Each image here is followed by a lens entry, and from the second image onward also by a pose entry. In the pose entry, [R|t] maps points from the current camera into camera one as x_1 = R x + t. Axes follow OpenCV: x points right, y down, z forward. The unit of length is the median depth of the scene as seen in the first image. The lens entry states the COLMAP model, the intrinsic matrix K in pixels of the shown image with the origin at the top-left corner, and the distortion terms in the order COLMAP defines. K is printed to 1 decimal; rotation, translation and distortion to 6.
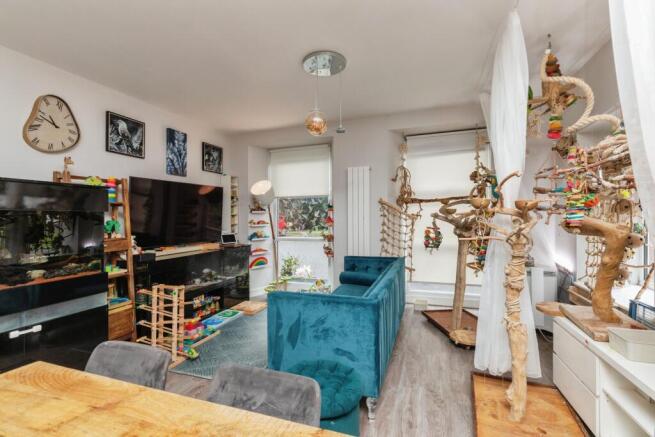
lens RADIAL K [[297.3, 0, 323.4], [0, 297.3, 213.5], [0, 0, 1]] dist [0.000579, -0.000354]
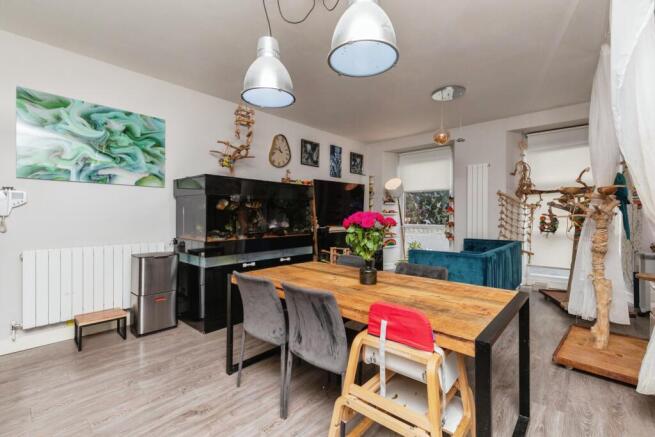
lens RADIAL K [[297.3, 0, 323.4], [0, 297.3, 213.5], [0, 0, 1]] dist [0.000579, -0.000354]
pose [[0.928818, 0.008257, -0.370444, -0.012897], [-0.004236, 0.999923, 0.011665, 0.028458], [0.370511, -0.009265, 0.928782, -0.328406]]
